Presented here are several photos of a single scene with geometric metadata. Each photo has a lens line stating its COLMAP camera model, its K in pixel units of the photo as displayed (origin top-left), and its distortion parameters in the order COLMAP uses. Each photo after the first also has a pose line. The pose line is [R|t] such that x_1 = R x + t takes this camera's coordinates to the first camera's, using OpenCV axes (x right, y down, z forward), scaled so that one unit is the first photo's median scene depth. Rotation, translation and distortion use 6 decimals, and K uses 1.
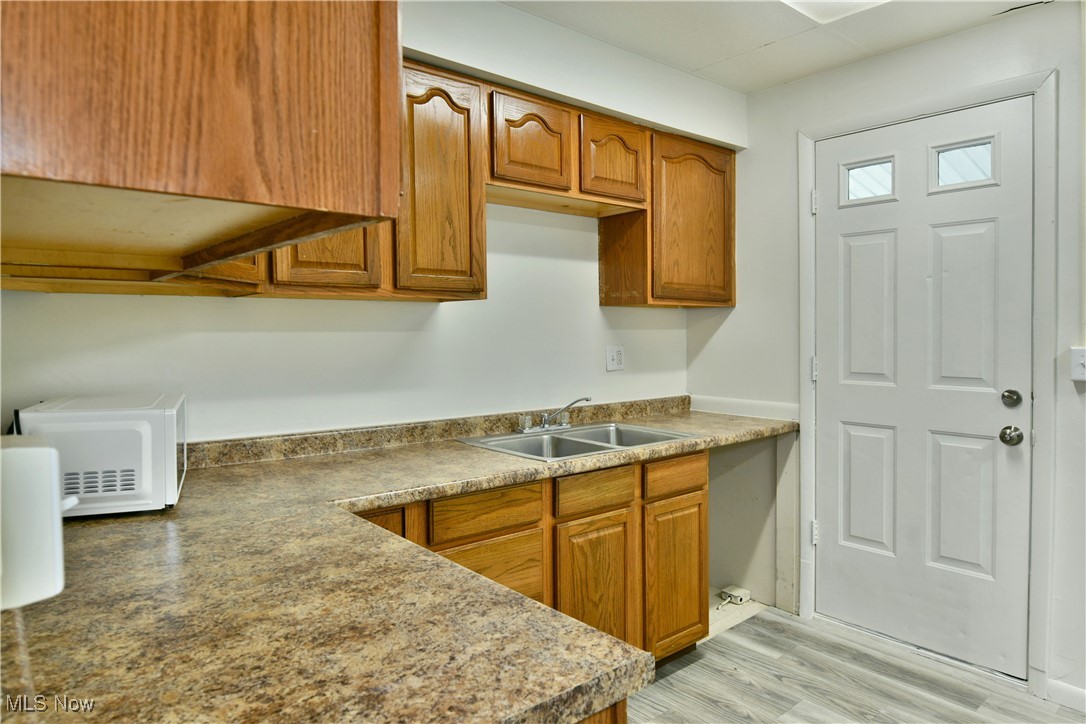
lens RADIAL K [[664.8, 0, 538.9], [0, 664.8, 343.0], [0, 0, 1]] dist [-0.012515, -0.003217]
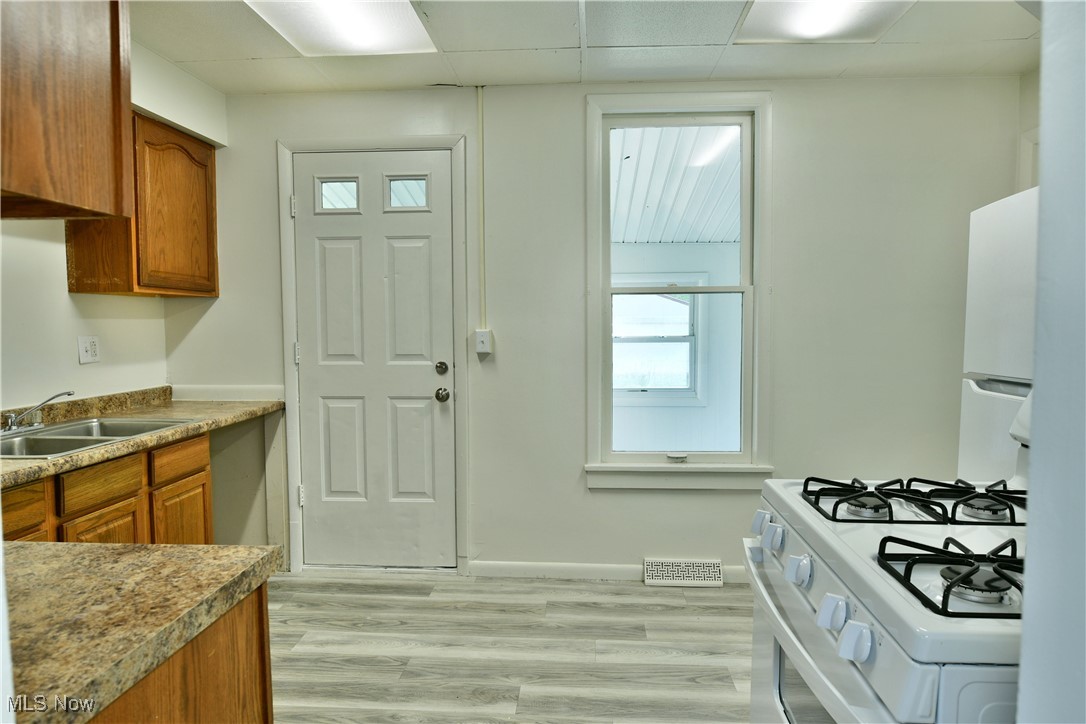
lens RADIAL K [[664.8, 0, 538.9], [0, 664.8, 343.0], [0, 0, 1]] dist [-0.012515, -0.003217]
pose [[0.692780, -0.024810, 0.720722, -0.142448], [0.017784, 0.999692, 0.017320, 0.011068], [-0.720930, 0.000818, 0.693008, -0.109890]]
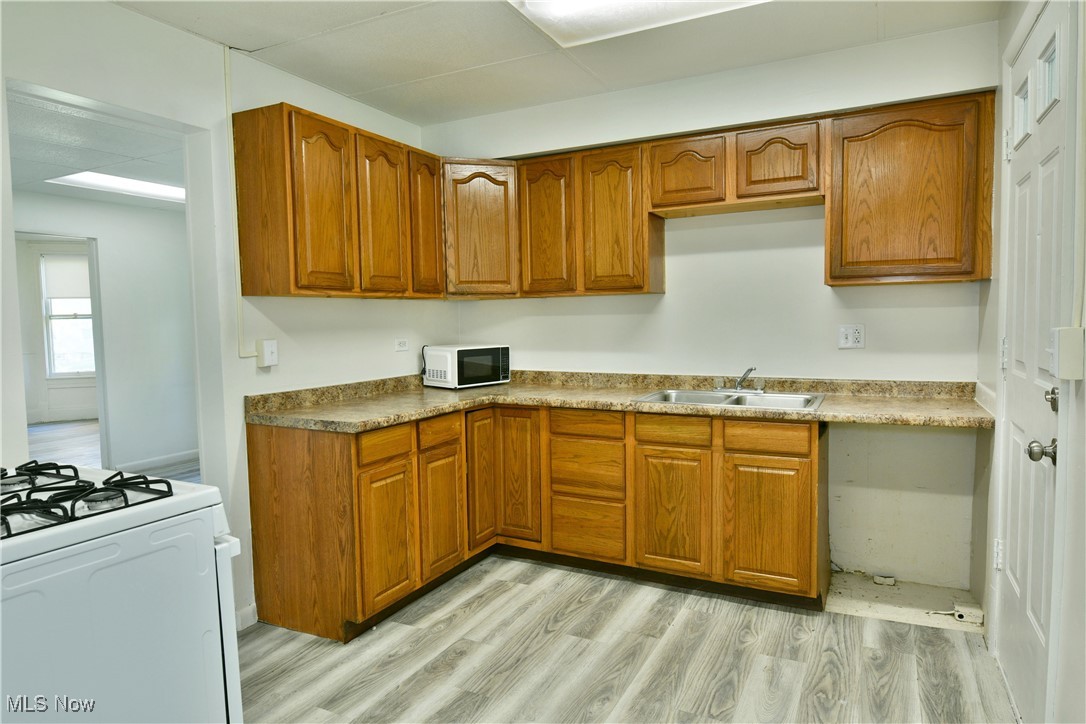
lens RADIAL K [[664.8, 0, 538.9], [0, 664.8, 343.0], [0, 0, 1]] dist [-0.012515, -0.003217]
pose [[0.387803, 0.031655, -0.921199, 1.084897], [0.000903, 0.999397, 0.034723, -0.003734], [0.921742, -0.014297, 0.387541, 0.192589]]
